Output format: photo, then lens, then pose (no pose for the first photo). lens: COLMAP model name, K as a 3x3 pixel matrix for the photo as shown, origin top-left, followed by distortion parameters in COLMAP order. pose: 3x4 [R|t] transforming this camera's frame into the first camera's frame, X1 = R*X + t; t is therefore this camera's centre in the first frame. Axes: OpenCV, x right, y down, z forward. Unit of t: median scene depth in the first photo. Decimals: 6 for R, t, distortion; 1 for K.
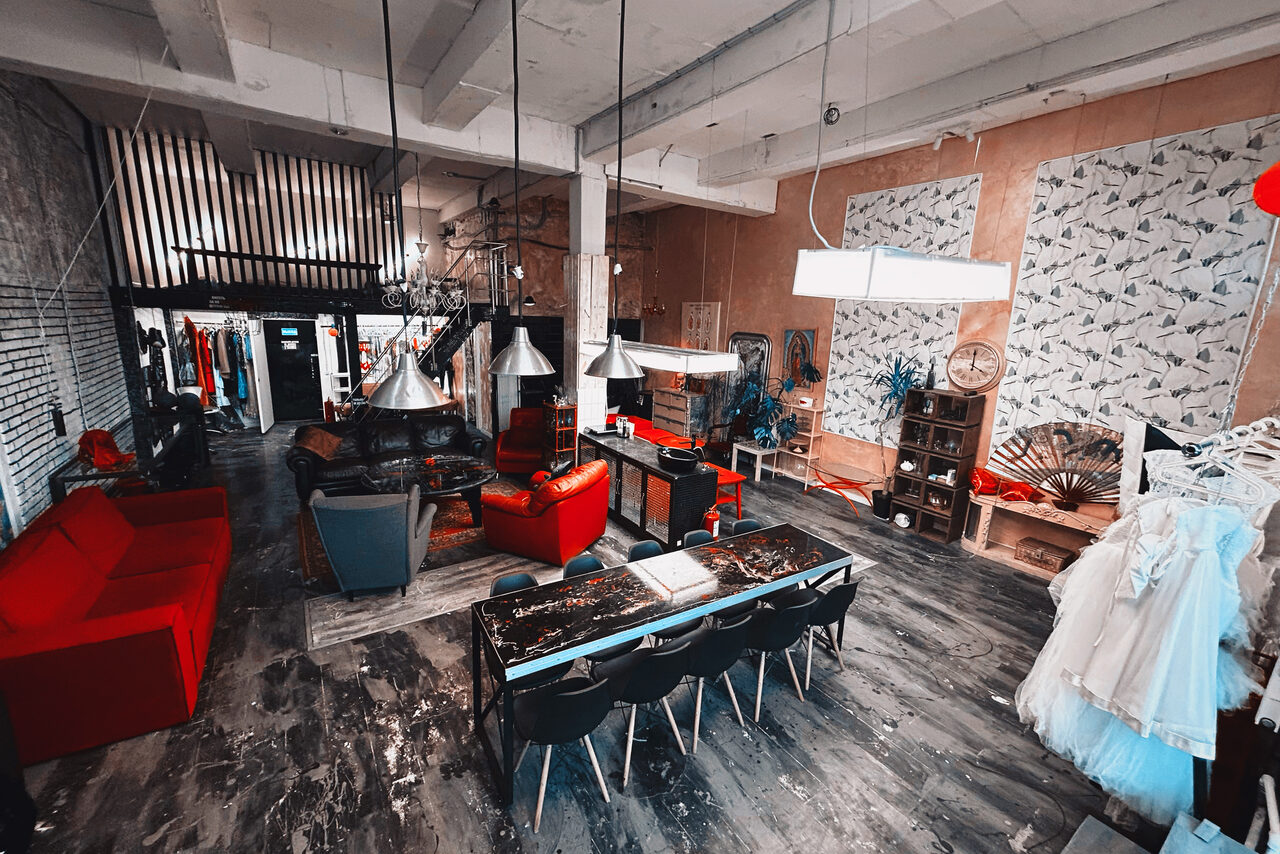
lens RADIAL K [[518.1, 0, 637.0], [0, 518.1, 424.3], [0, 0, 1]] dist [-0.000635, 0.001618]
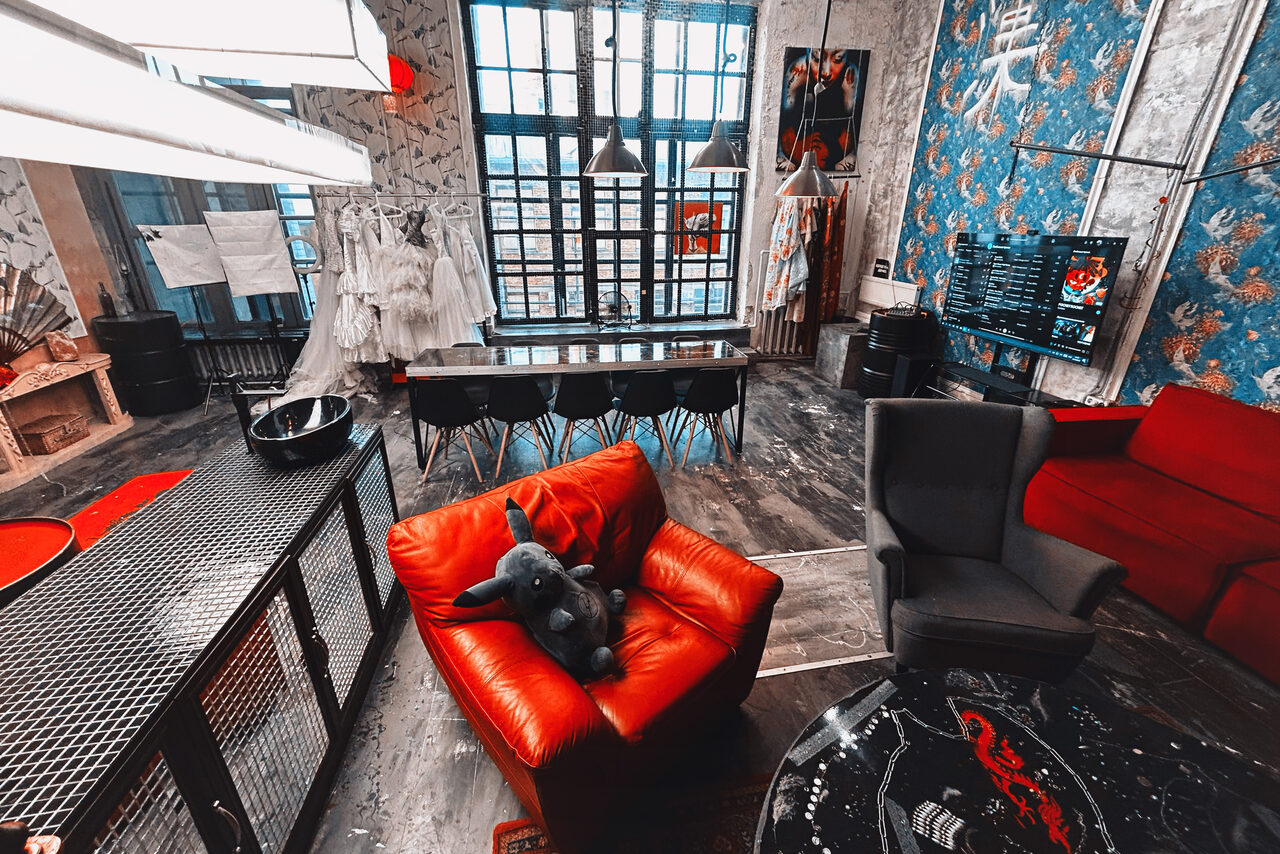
lens RADIAL K [[518.1, 0, 634.8], [0, 518.1, 425.1], [0, 0, 1]] dist [-0.000635, 0.001618]
pose [[-0.914741, -0.184509, 0.359451, -0.231159], [0.050130, 0.830940, 0.554099, -0.114417], [-0.400919, 0.524877, -0.750845, 0.912189]]
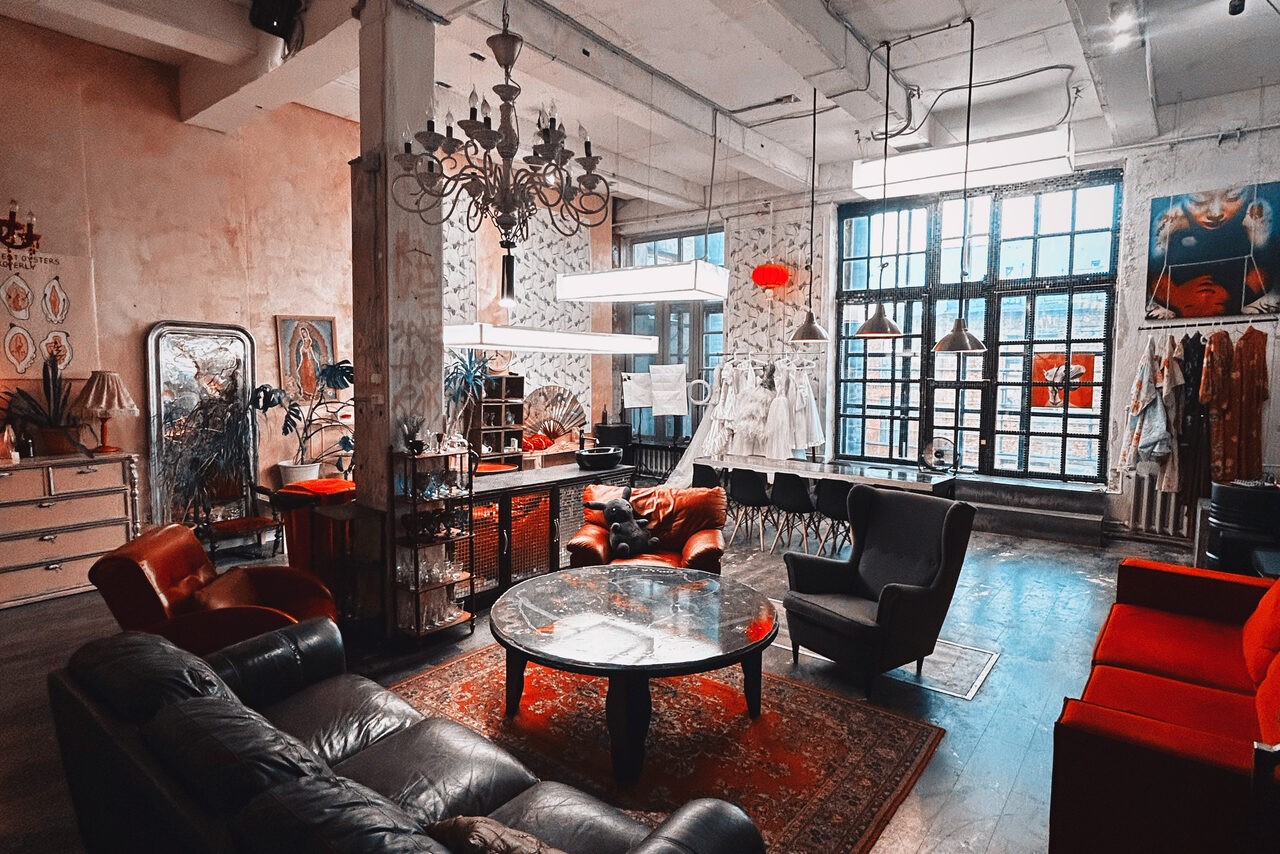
lens RADIAL K [[687.5, 0, 642.6], [0, 687.5, 423.2], [0, 0, 1]] dist [0.005590, 0.002053]
pose [[-0.310399, -0.109535, 0.944275, -0.790989], [0.181066, 0.968341, 0.171846, -0.134467], [-0.933203, 0.224317, -0.280739, 0.944307]]
